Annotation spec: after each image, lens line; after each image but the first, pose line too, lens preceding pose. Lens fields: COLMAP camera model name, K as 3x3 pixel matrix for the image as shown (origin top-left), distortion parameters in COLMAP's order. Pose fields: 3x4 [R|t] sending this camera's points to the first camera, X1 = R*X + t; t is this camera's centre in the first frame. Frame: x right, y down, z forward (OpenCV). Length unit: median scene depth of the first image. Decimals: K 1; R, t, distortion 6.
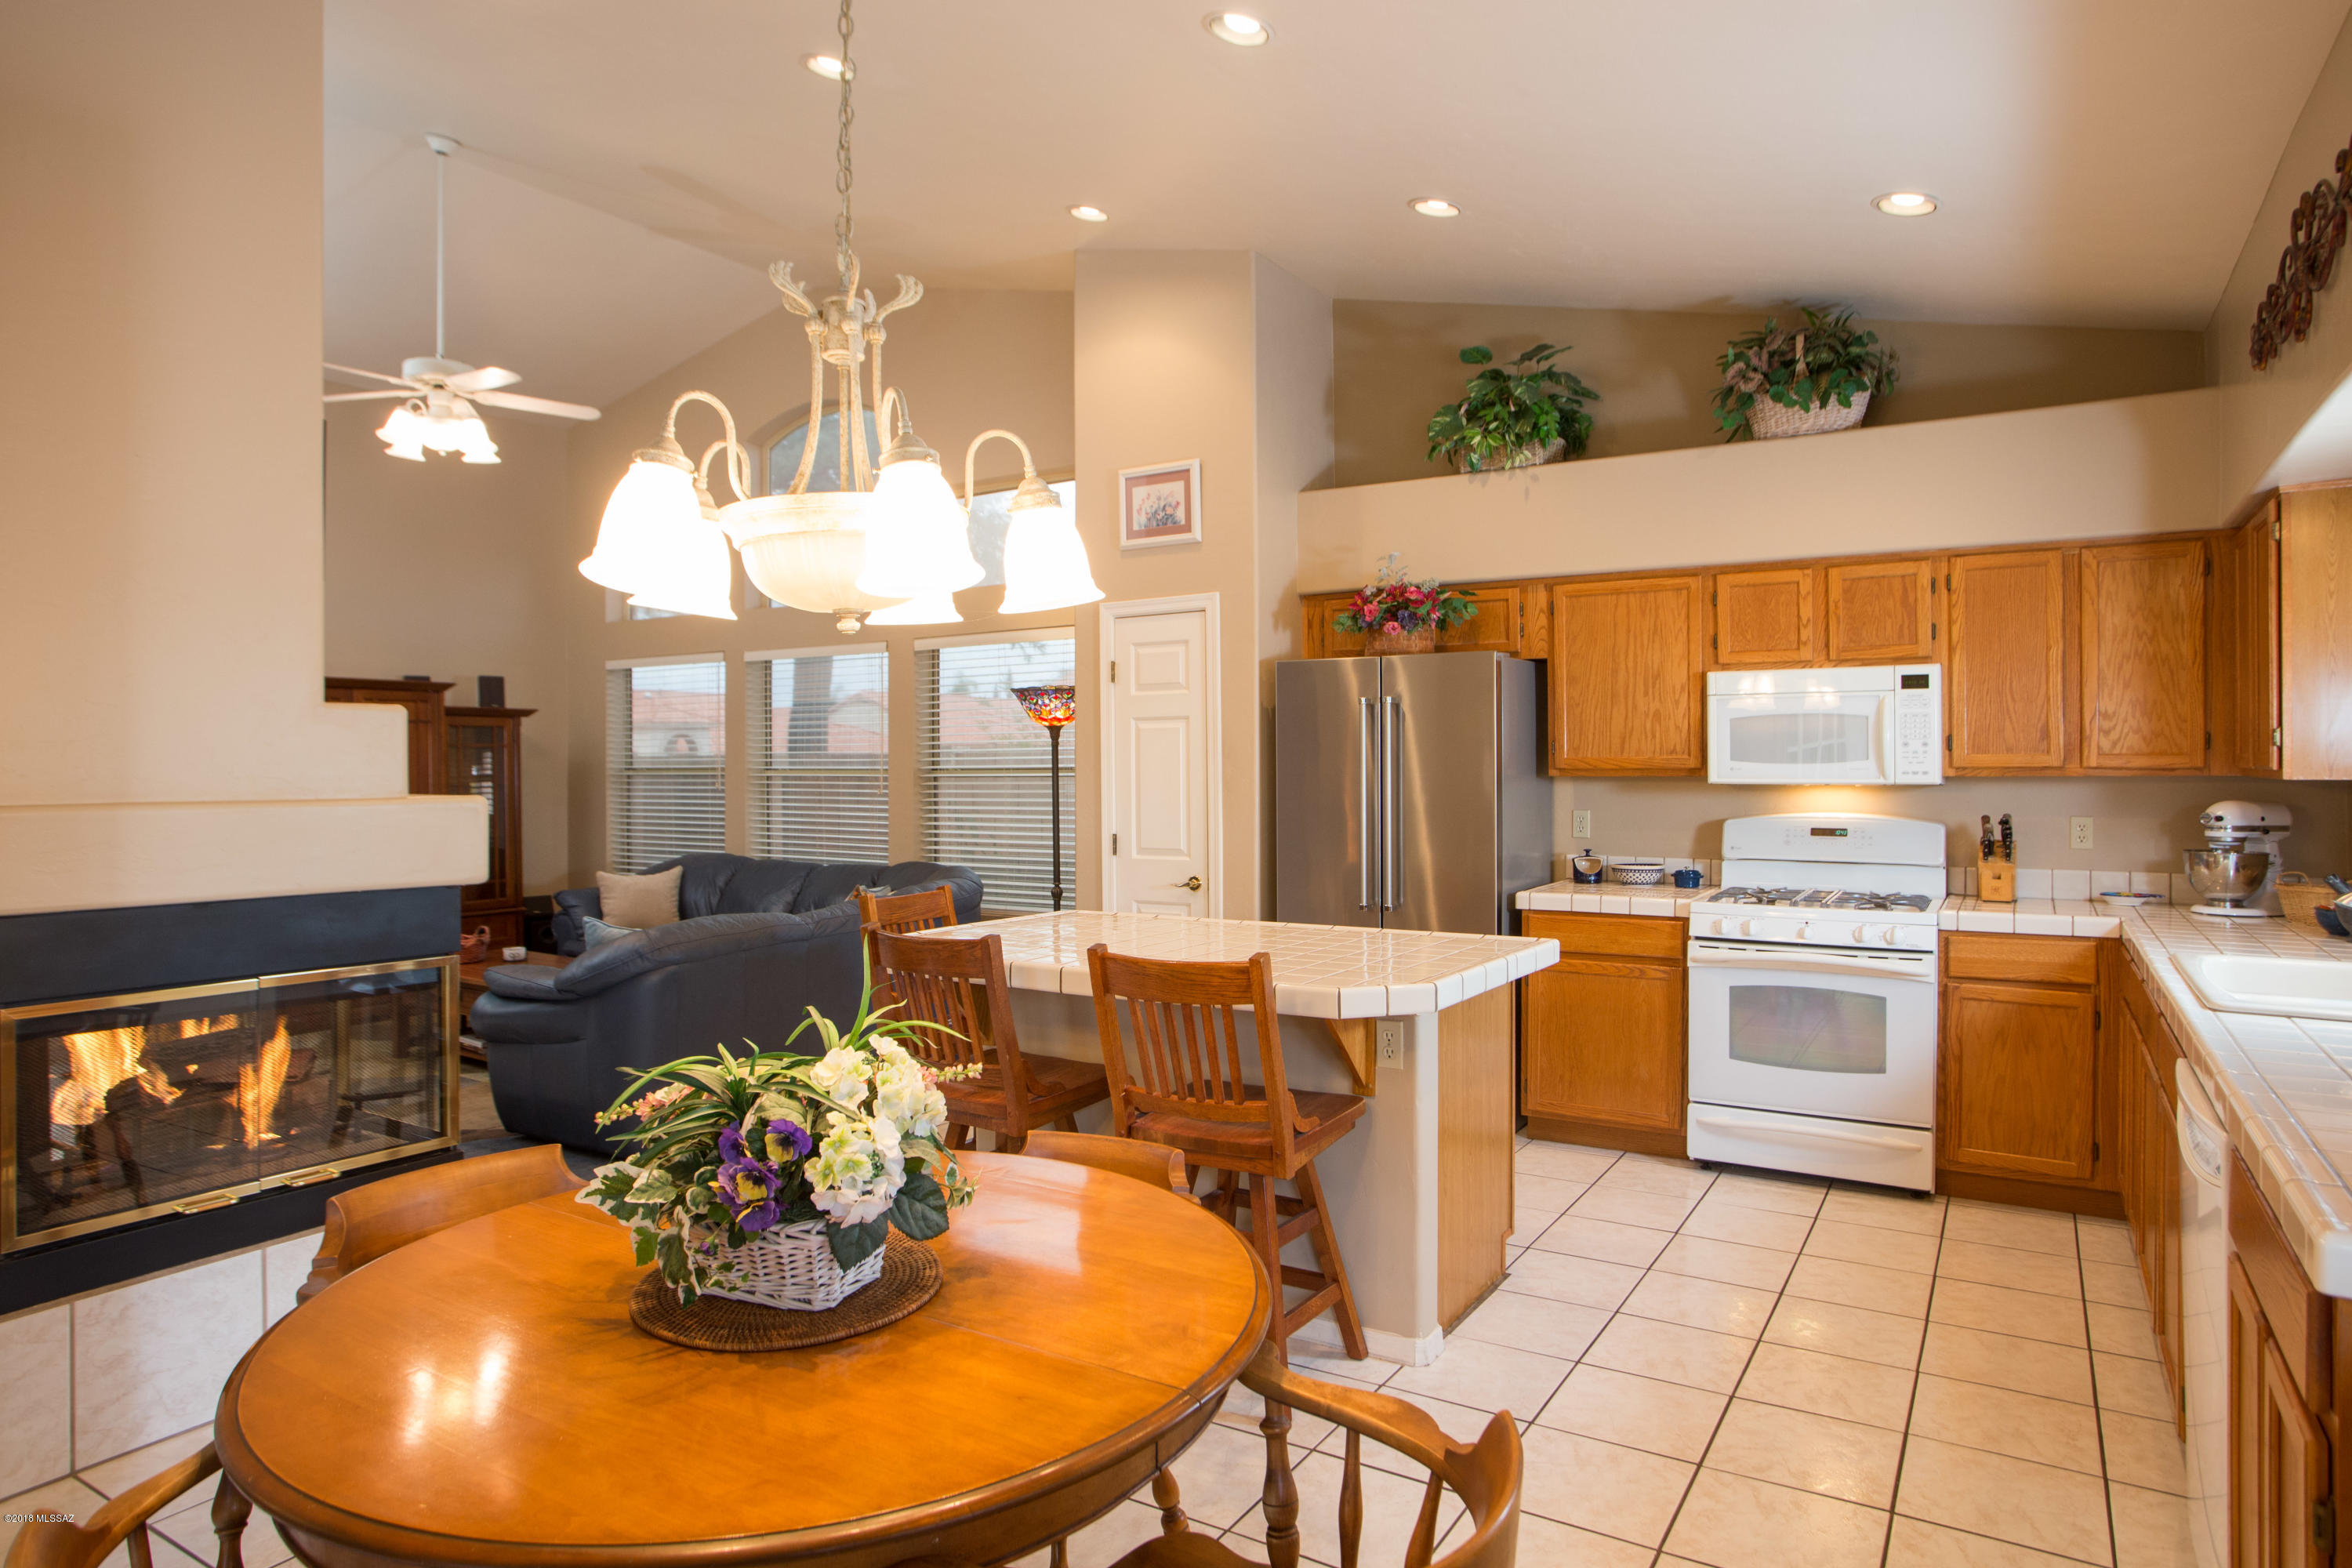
lens RADIAL K [[1357.0, 0, 1191.4], [0, 1357.0, 769.6], [0, 0, 1]] dist [-0.050509, 0.004355]
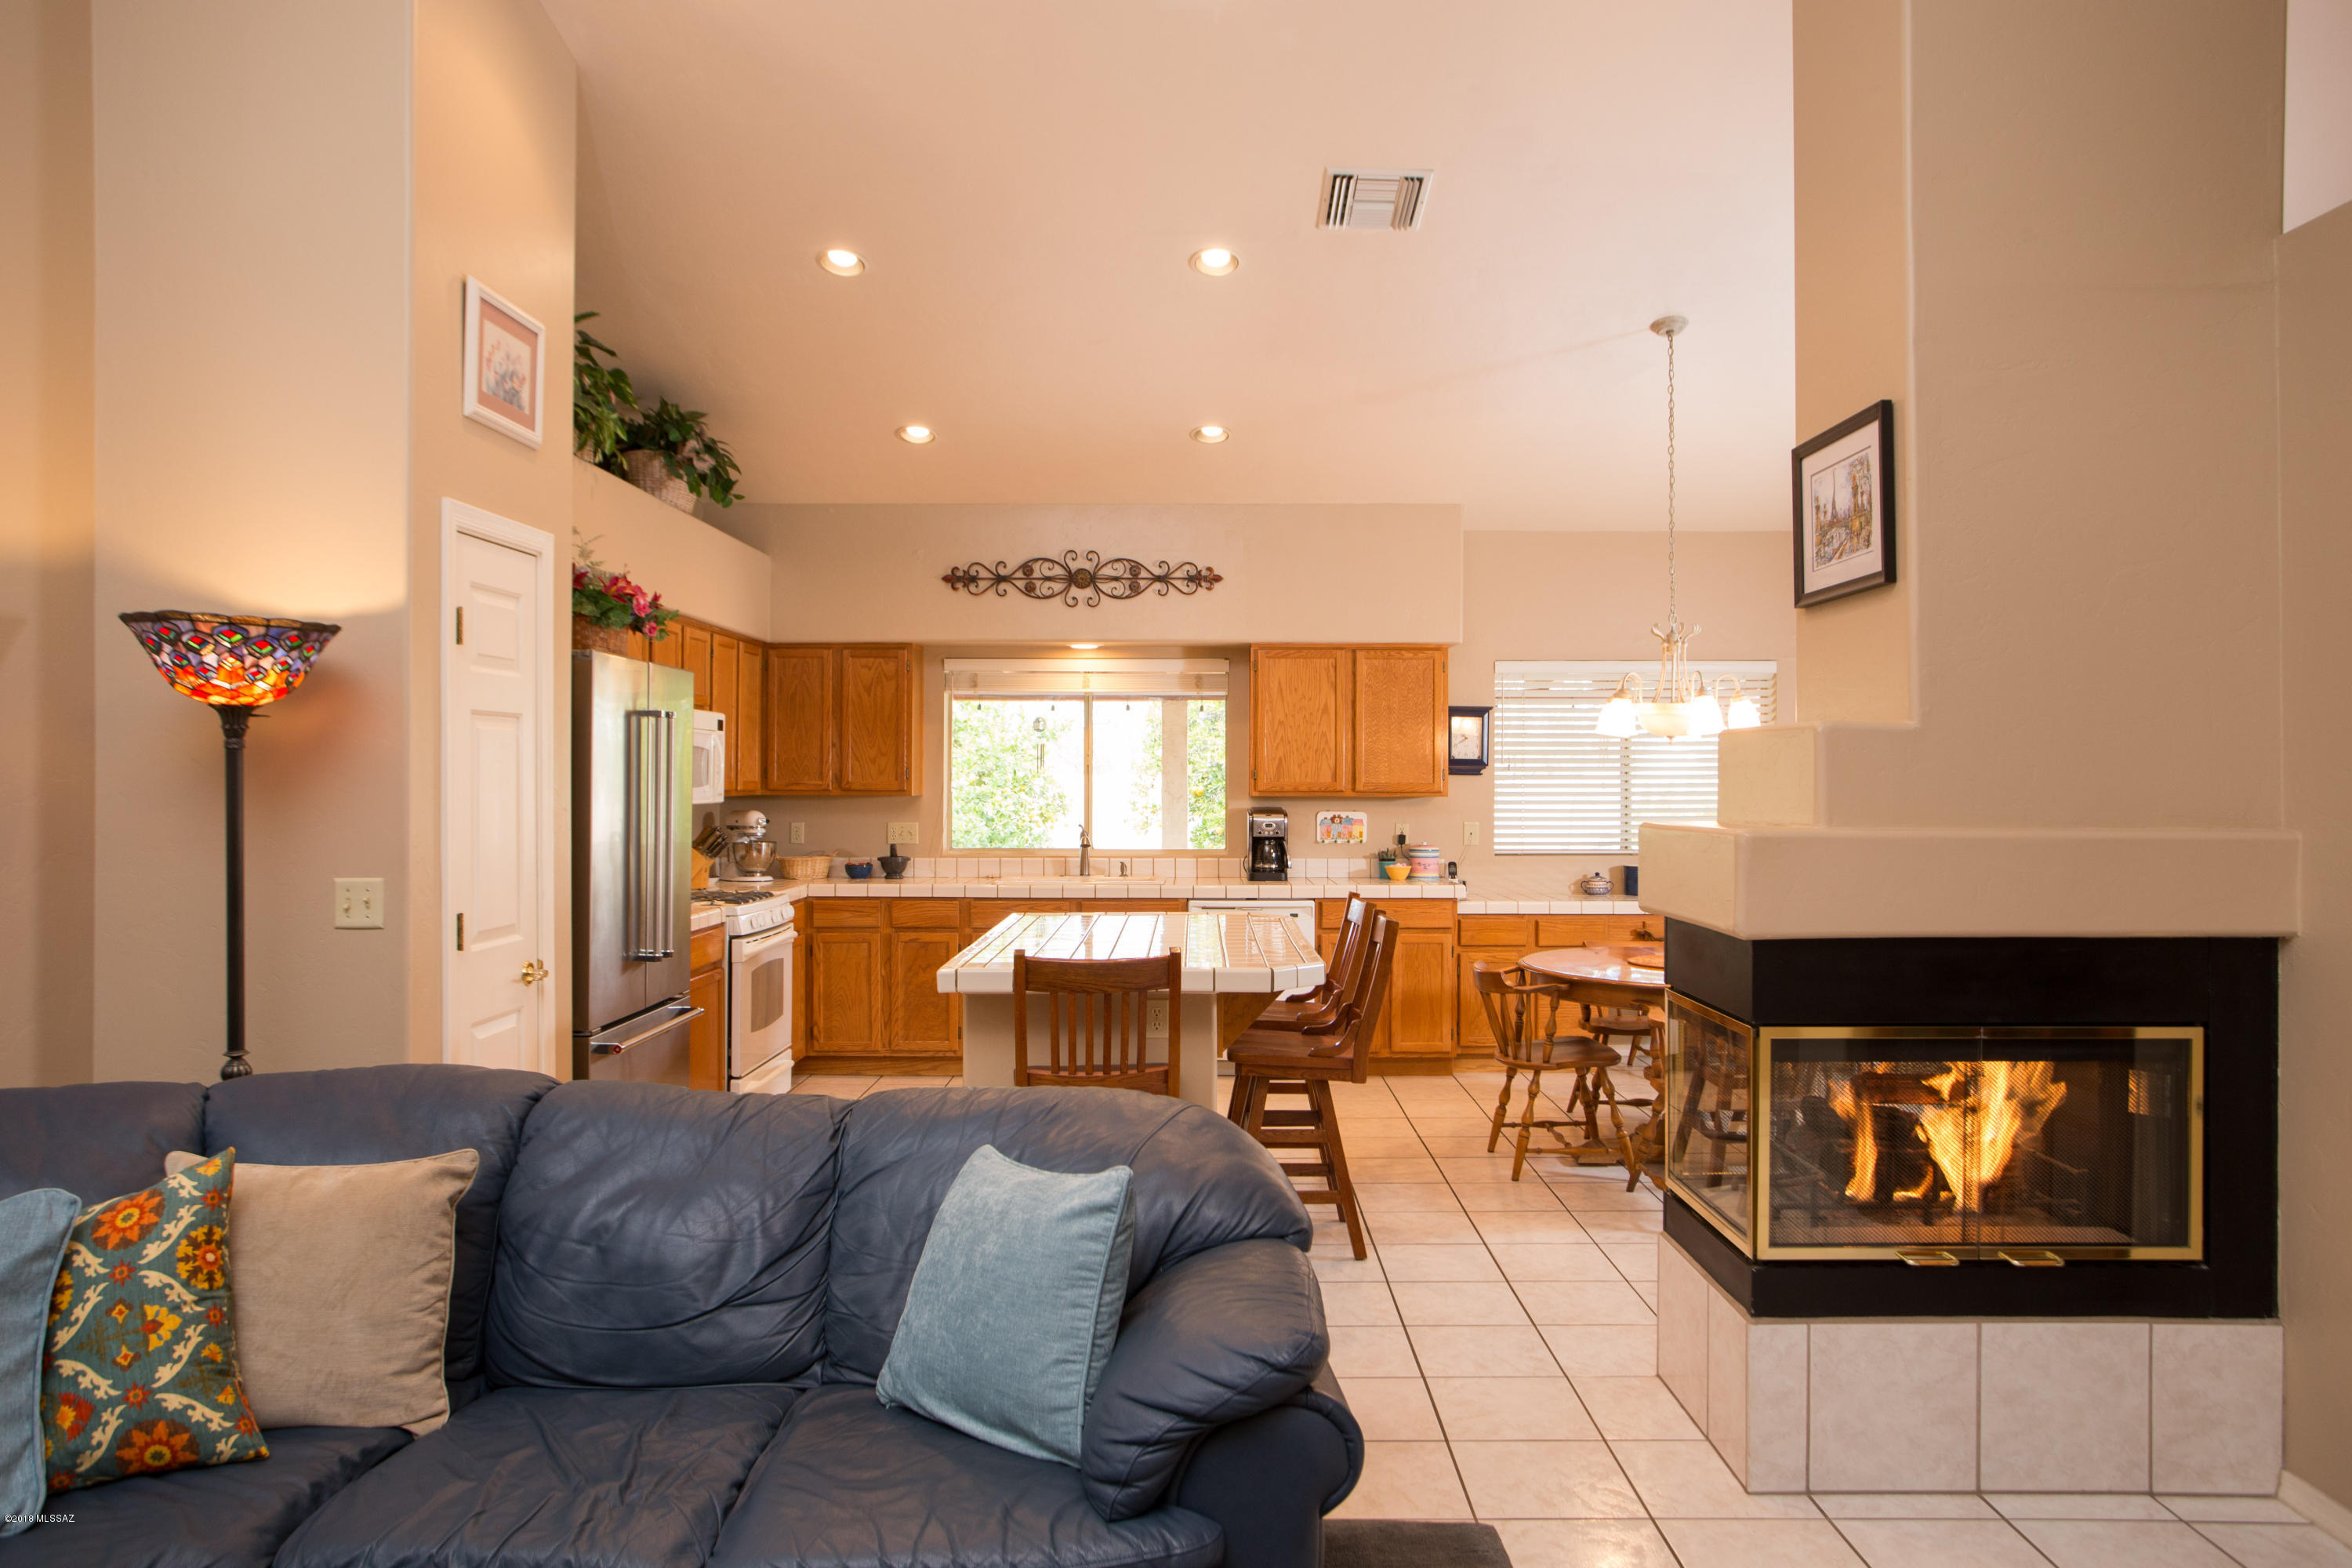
lens RADIAL K [[1492.6, 0, 1198.6], [0, 1492.6, 765.3], [0, 0, 1]] dist [-0.053445, 0.047662]
pose [[-0.518585, 0.009707, 0.854971, -0.854611], [0.002377, 0.999948, -0.009912, -0.009655], [-0.855023, -0.003108, -0.518581, 1.223296]]
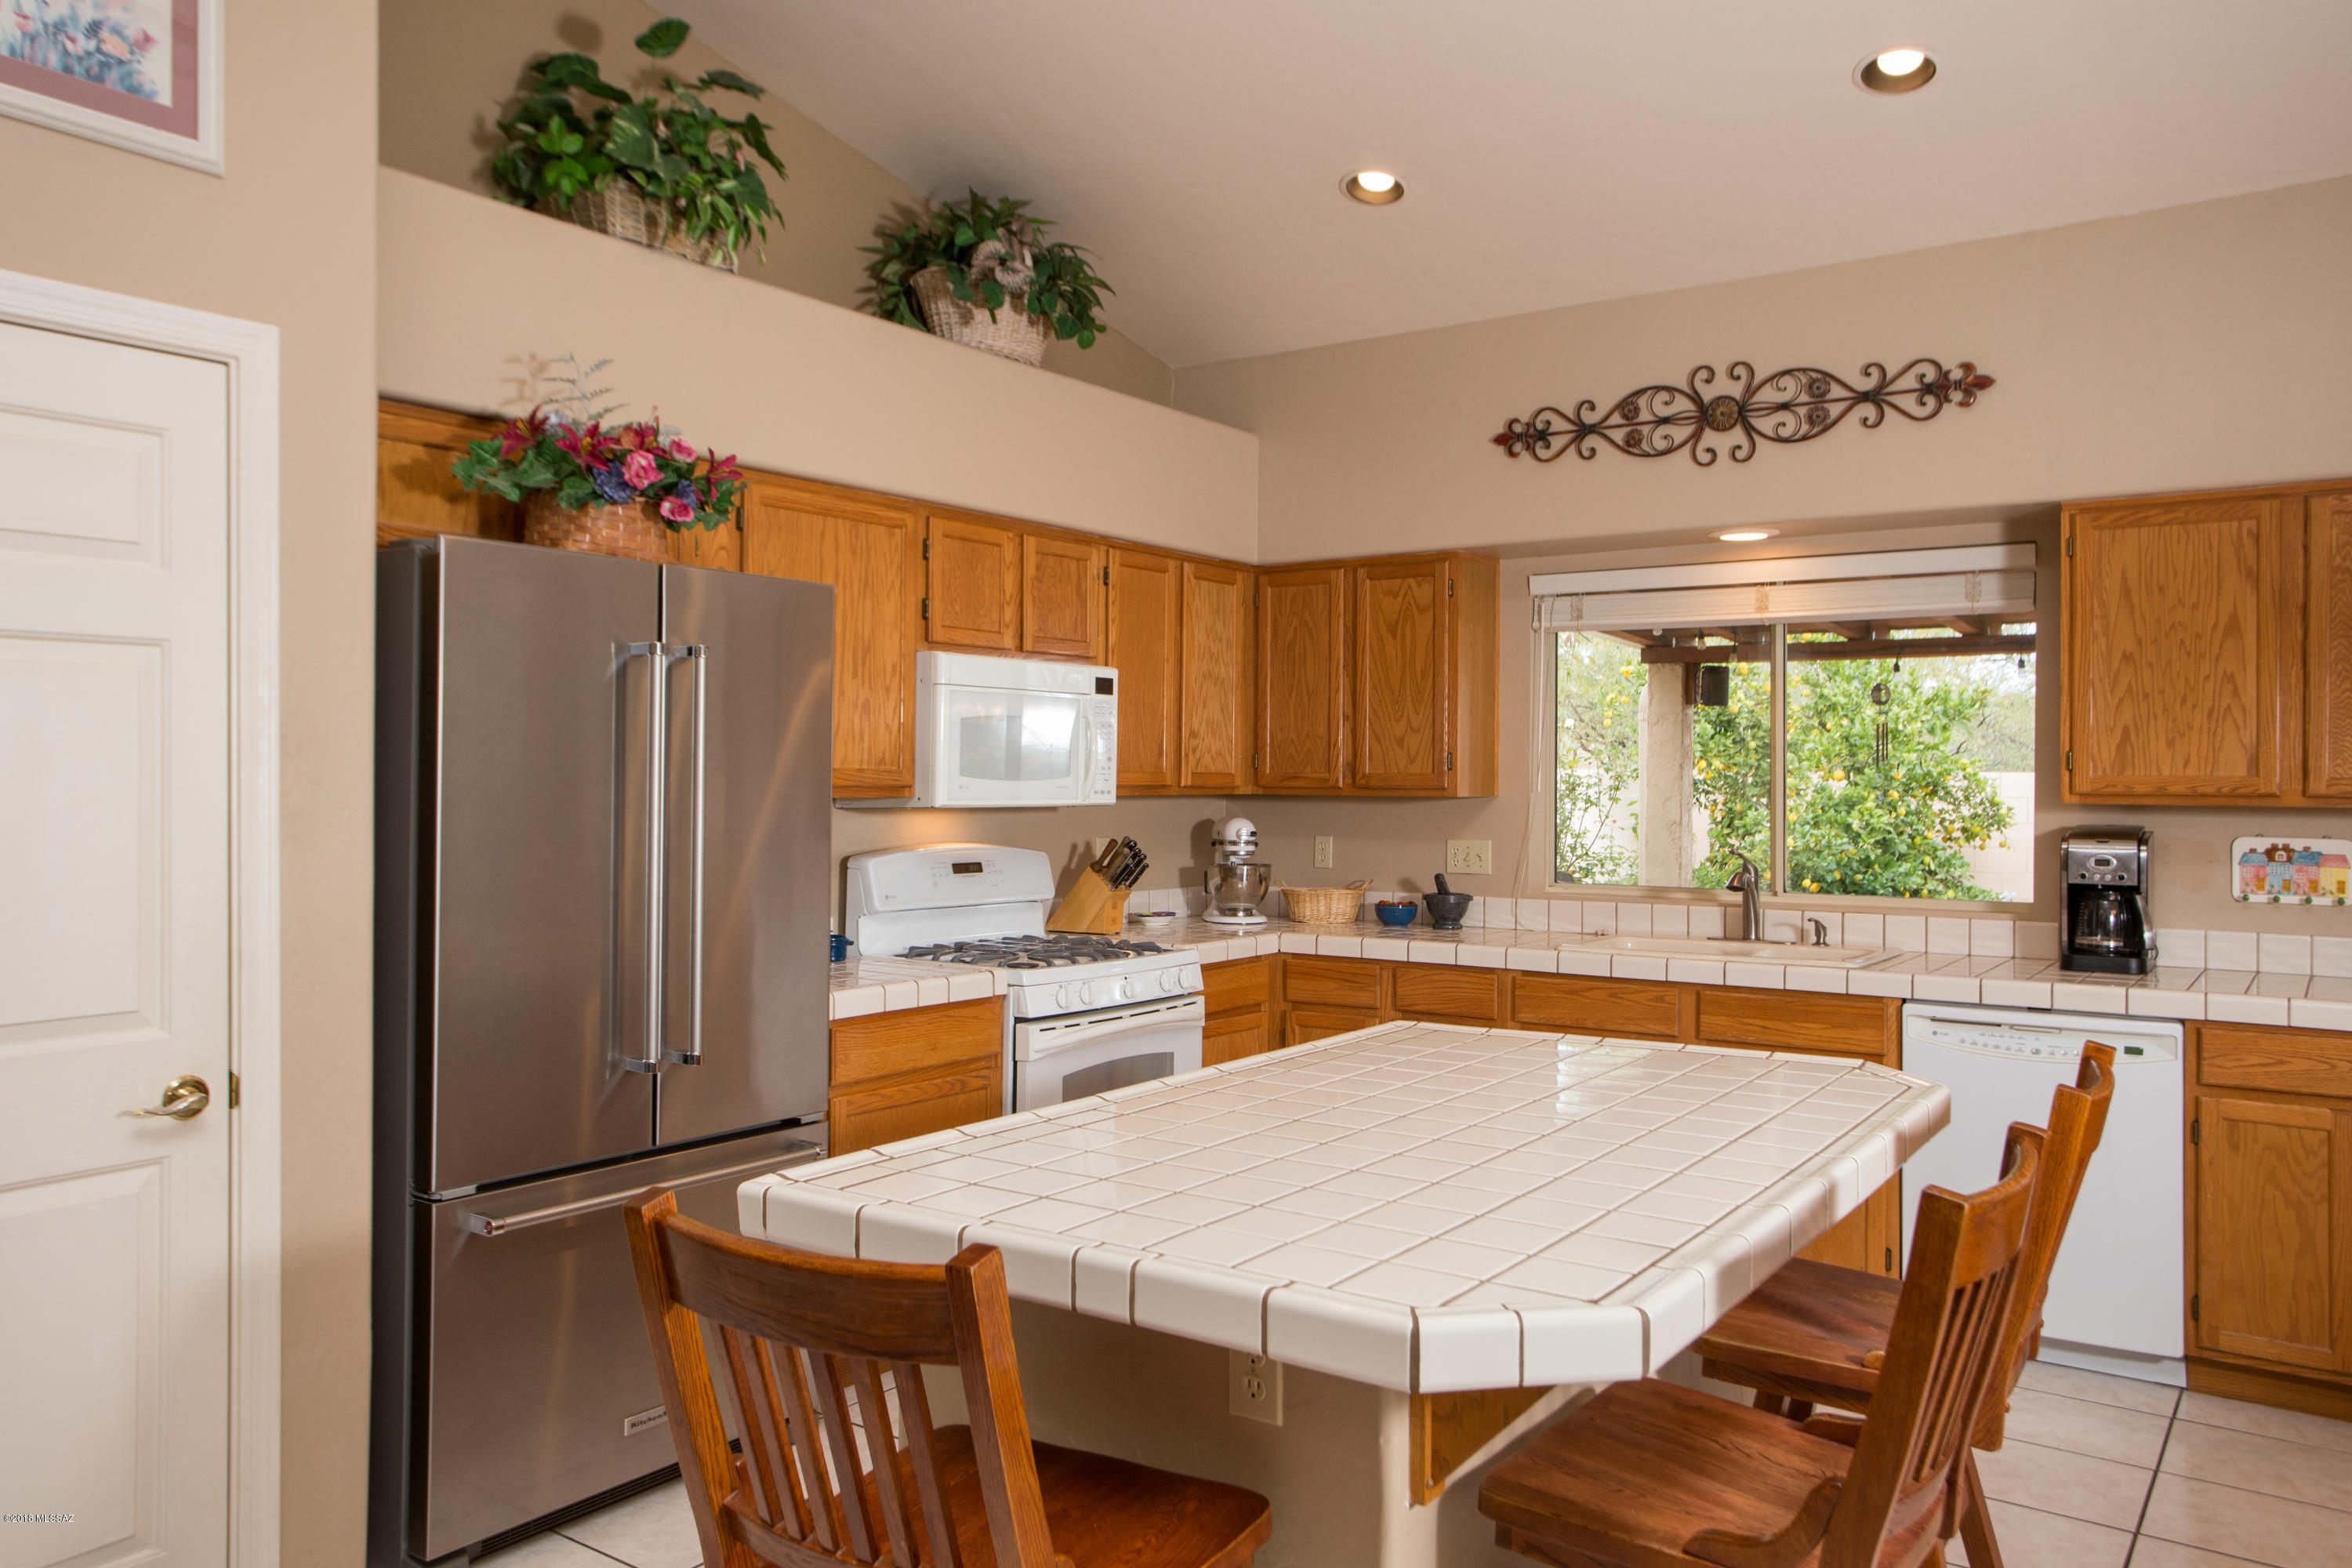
lens RADIAL K [[1691.6, 0, 1203.7], [0, 1691.6, 767.3], [0, 0, 1]] dist [-0.014856, 0.021937]
pose [[0.061160, 0.009567, 0.998082, -0.485893], [-0.002147, 0.999953, -0.009453, -0.002851], [-0.998126, -0.001564, 0.061178, 0.784157]]
